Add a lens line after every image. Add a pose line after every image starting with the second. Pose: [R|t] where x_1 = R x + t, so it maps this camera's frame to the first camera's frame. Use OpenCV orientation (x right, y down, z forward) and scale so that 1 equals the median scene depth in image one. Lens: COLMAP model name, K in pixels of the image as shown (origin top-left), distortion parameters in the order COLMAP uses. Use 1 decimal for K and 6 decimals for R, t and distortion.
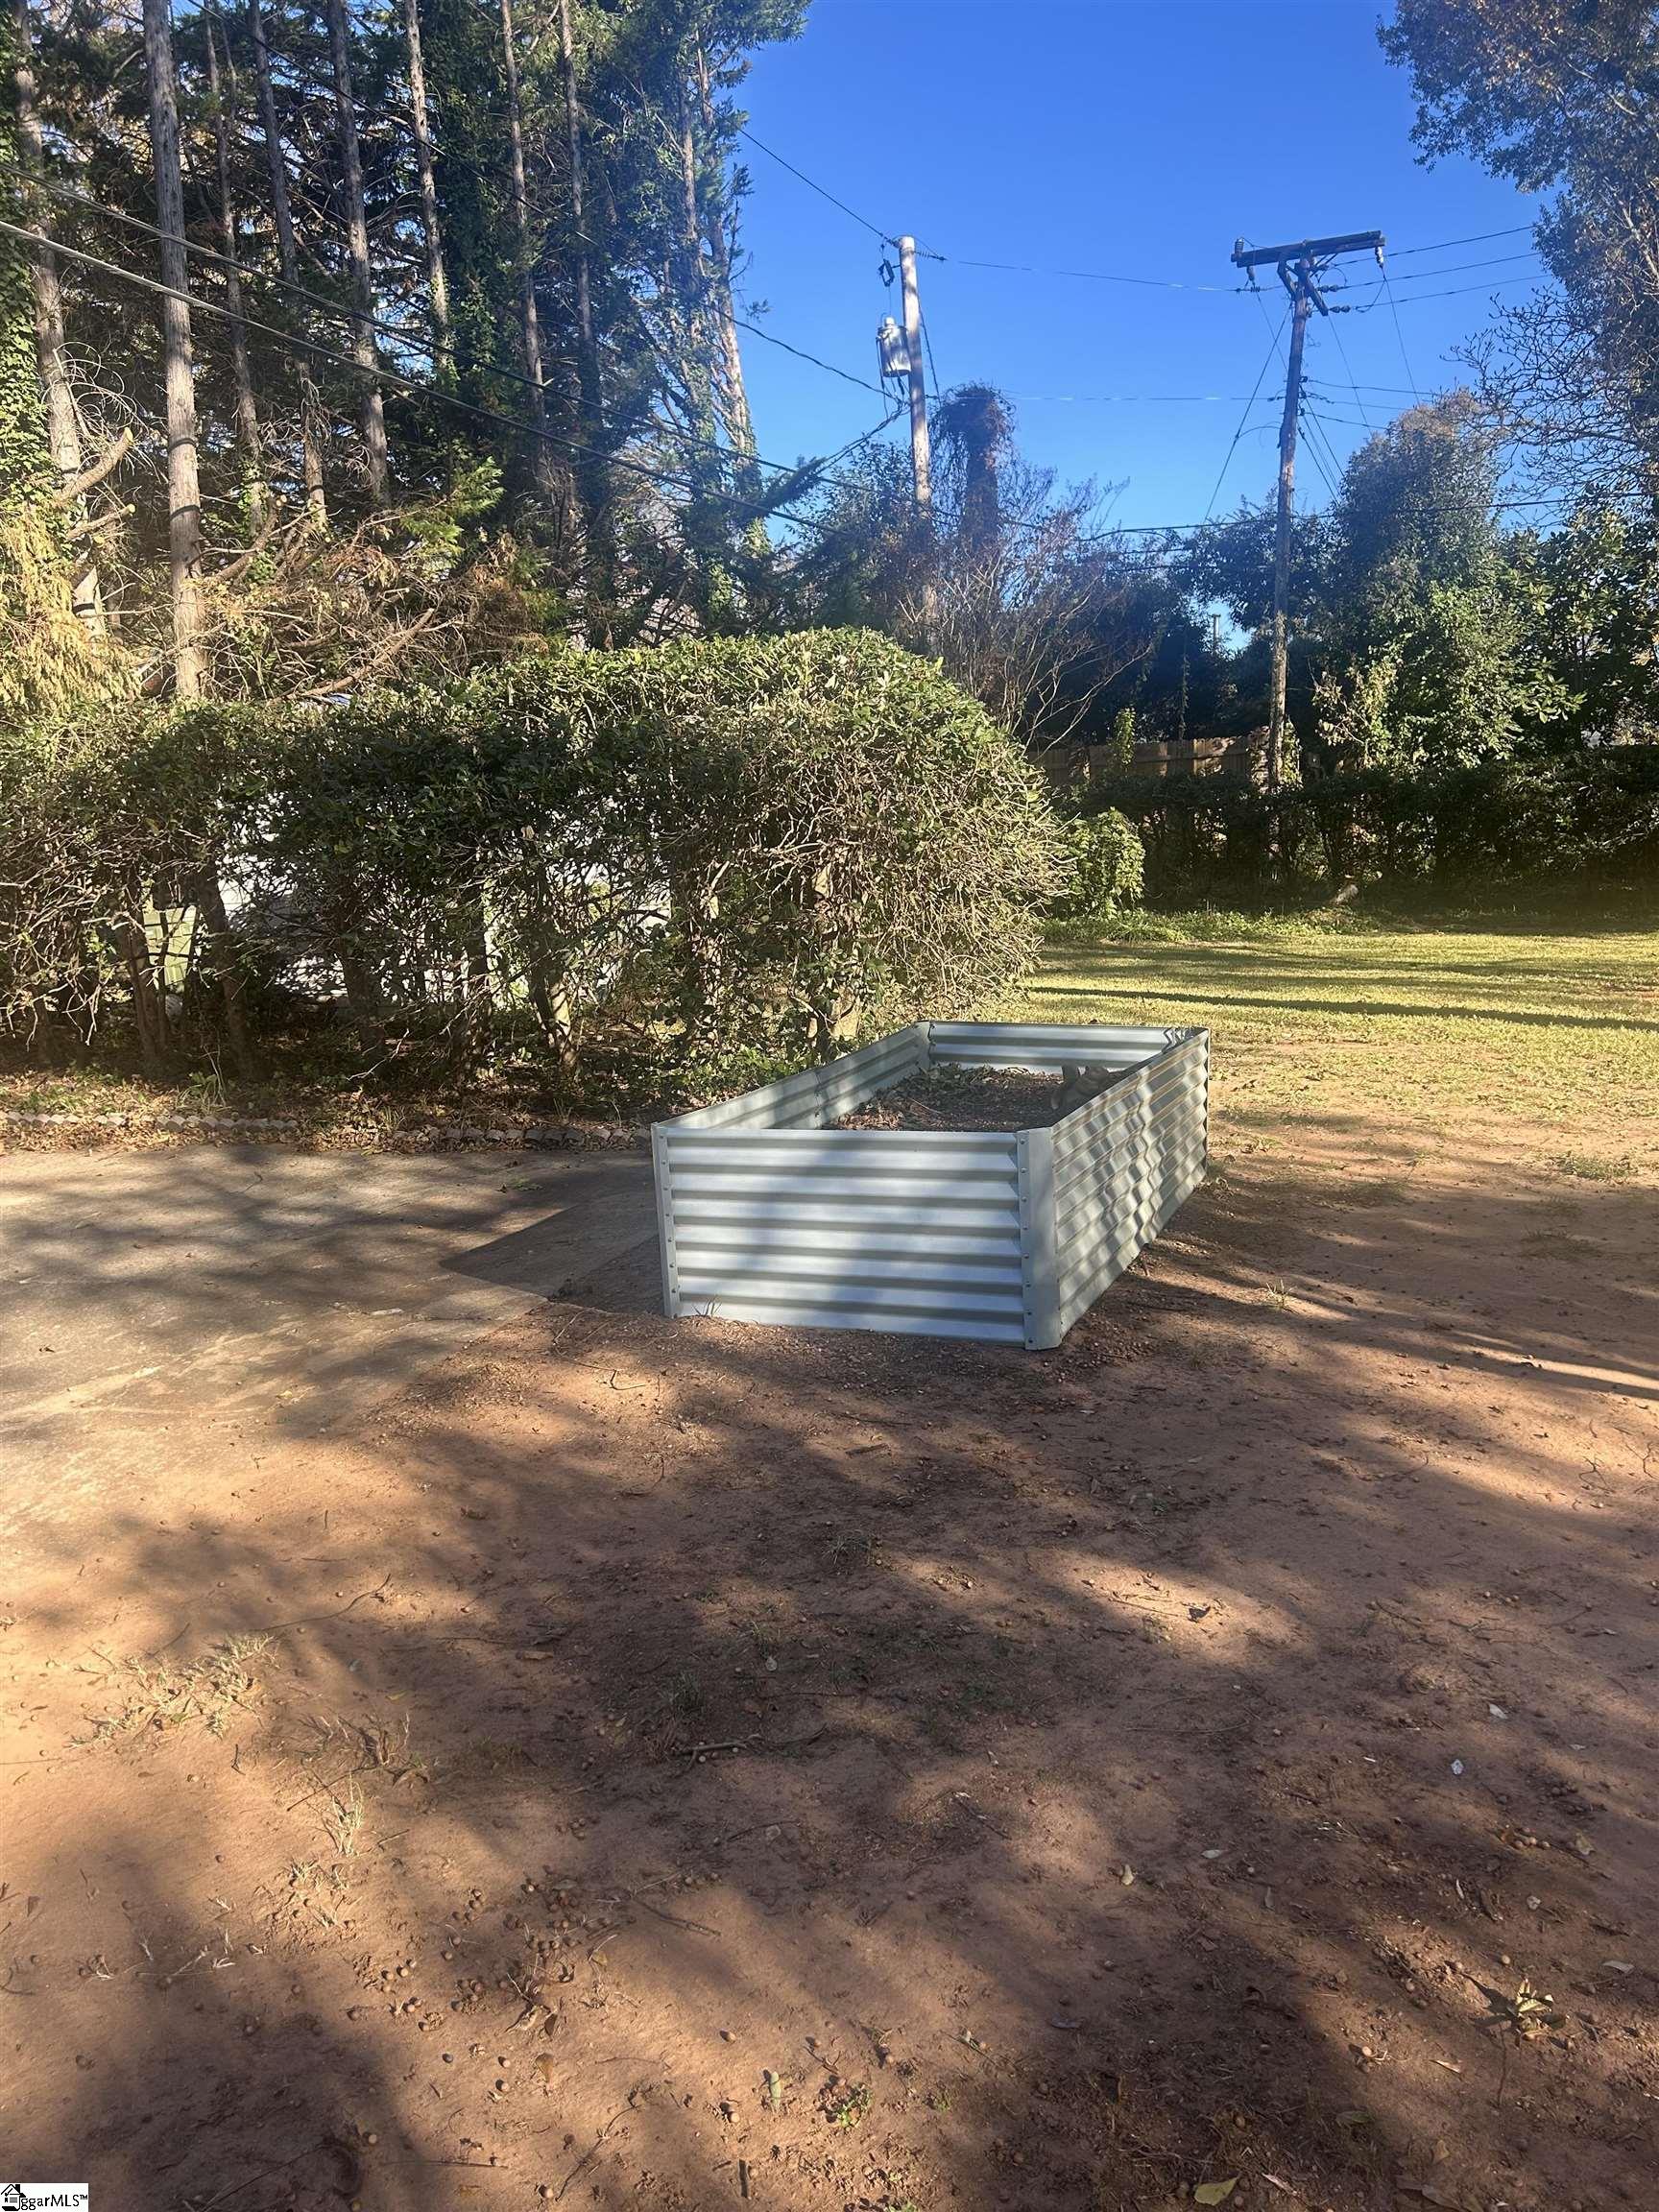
lens RADIAL K [[1650.0, 0, 817.3], [0, 1650.0, 1119.8], [0, 0, 1]] dist [0.054650, -0.063418]
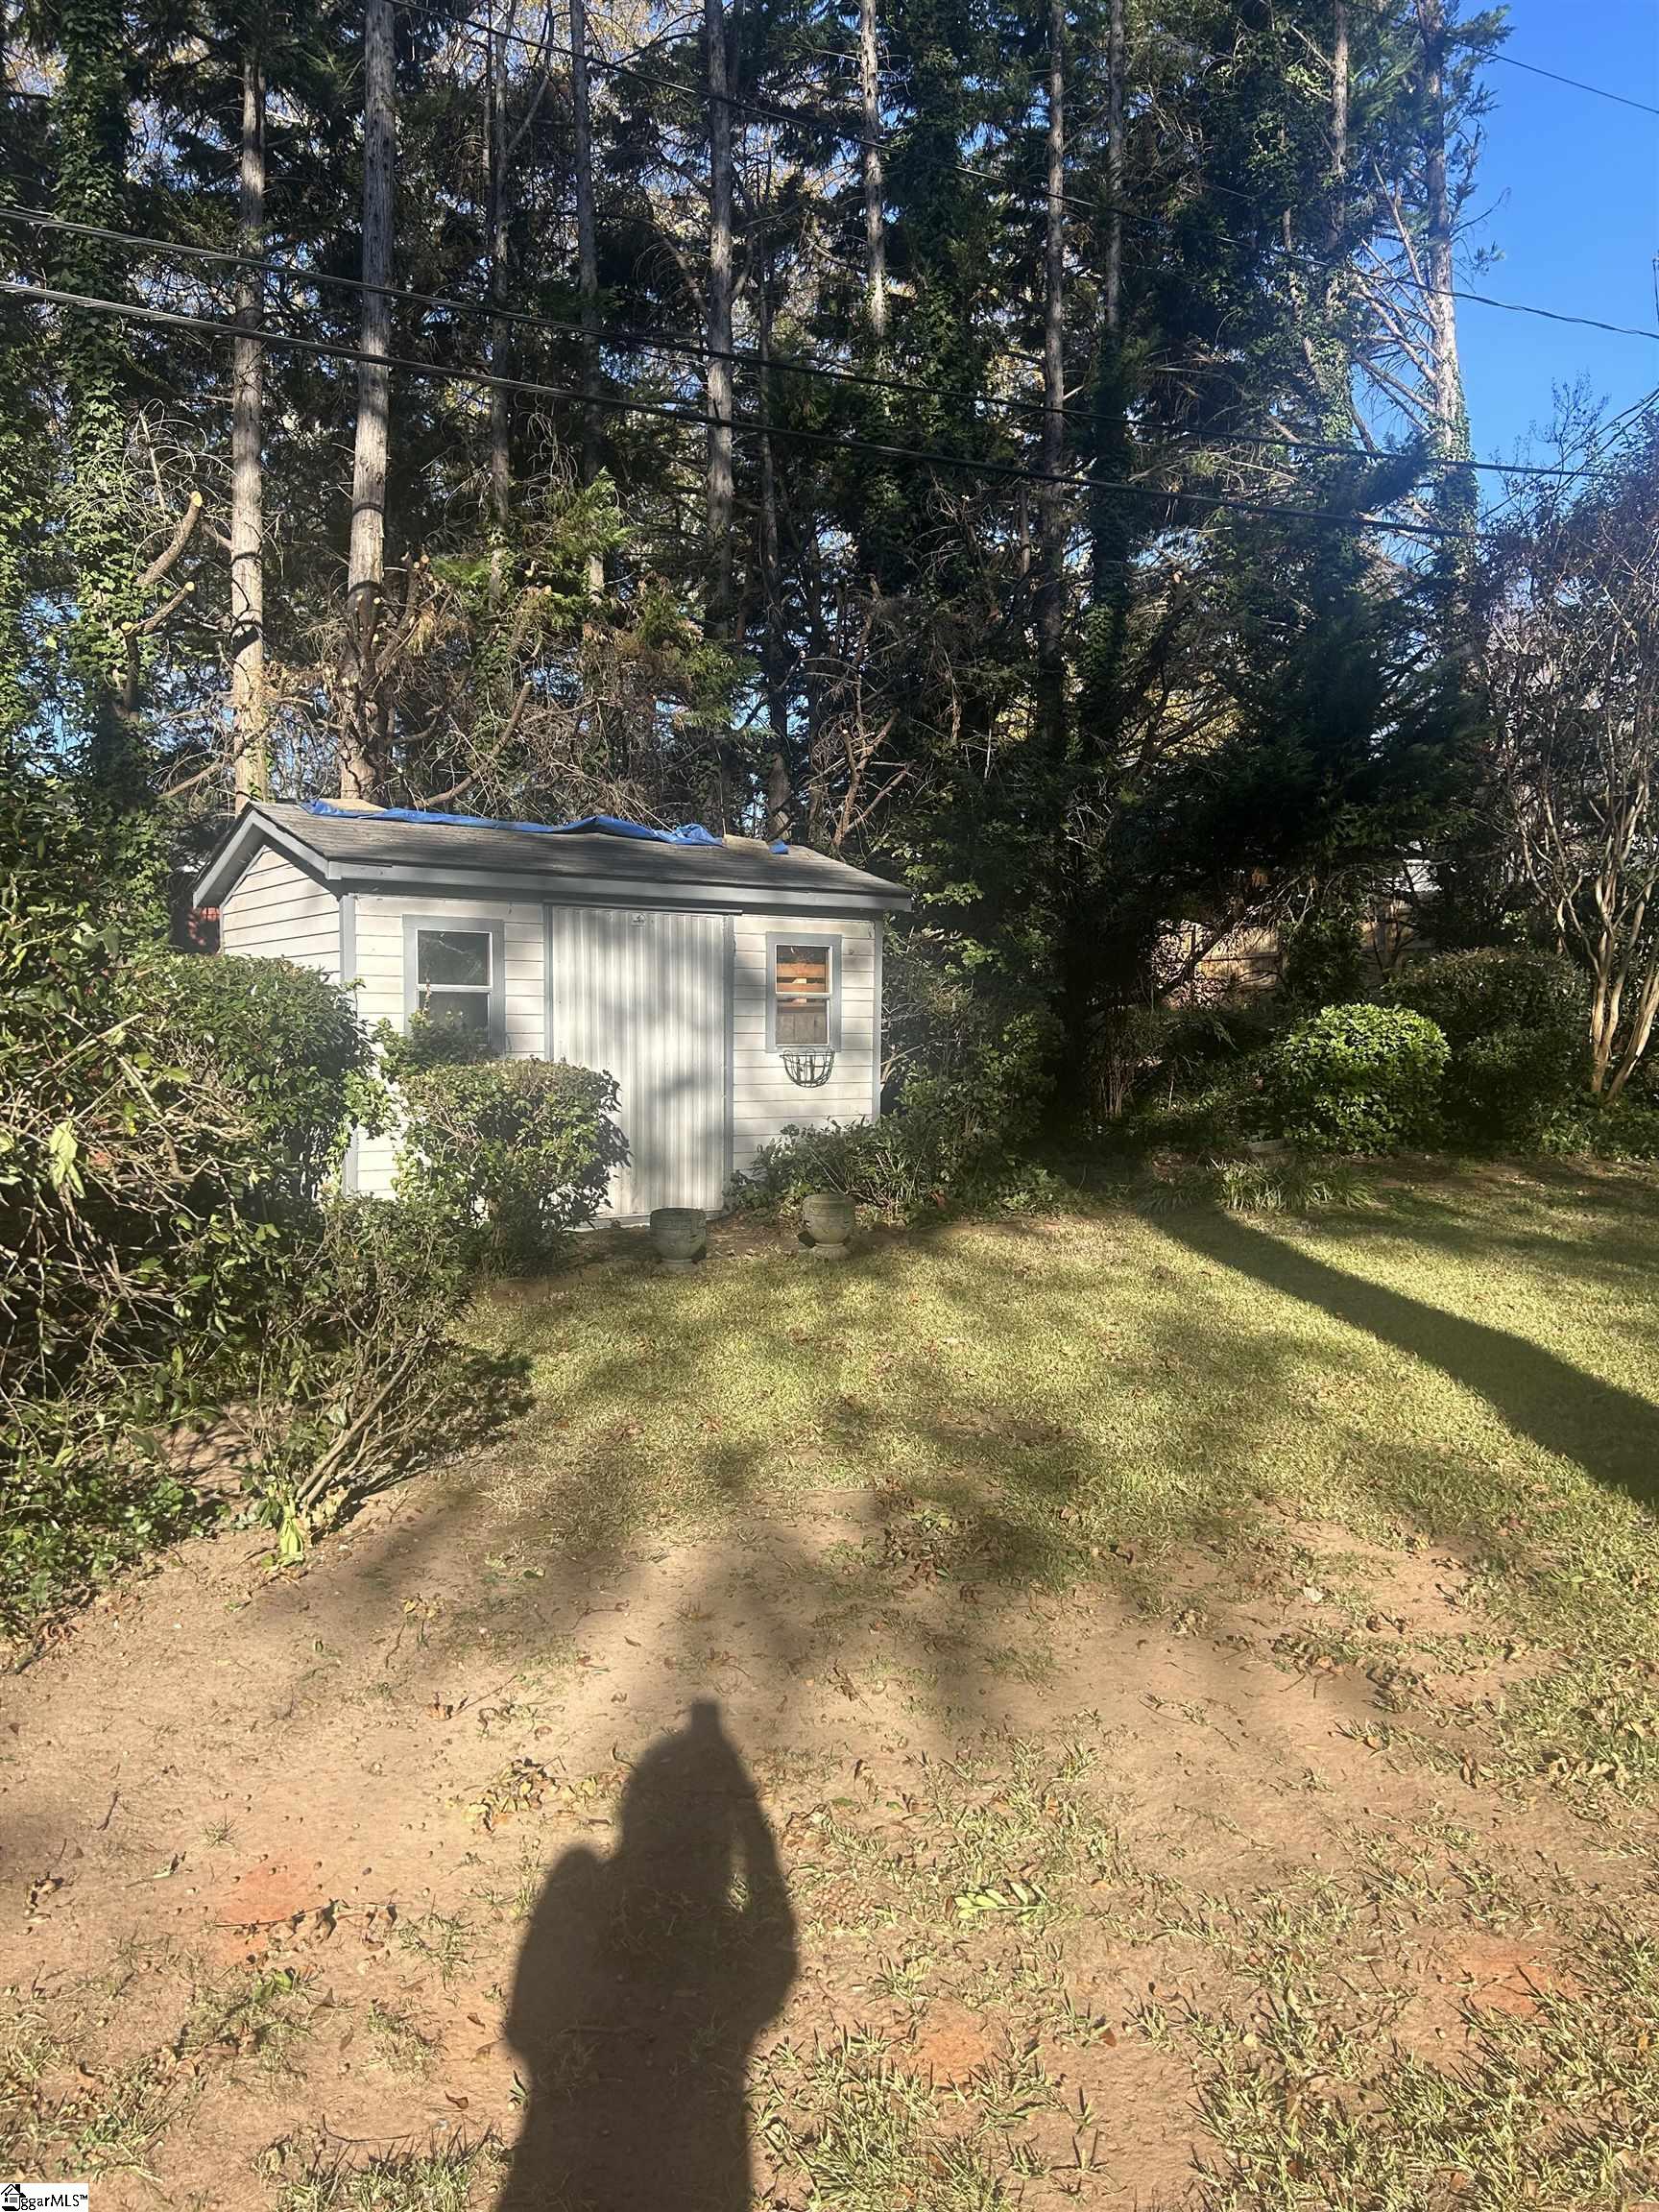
lens RADIAL K [[1650.0, 0, 818.6], [0, 1650.0, 1127.2], [0, 0, 1]] dist [0.054650, -0.063418]
pose [[0.820498, 0.076309, -0.566534, 0.163939], [-0.108840, 0.993775, -0.023774, -0.055903], [0.561193, 0.081168, 0.823696, 0.253539]]
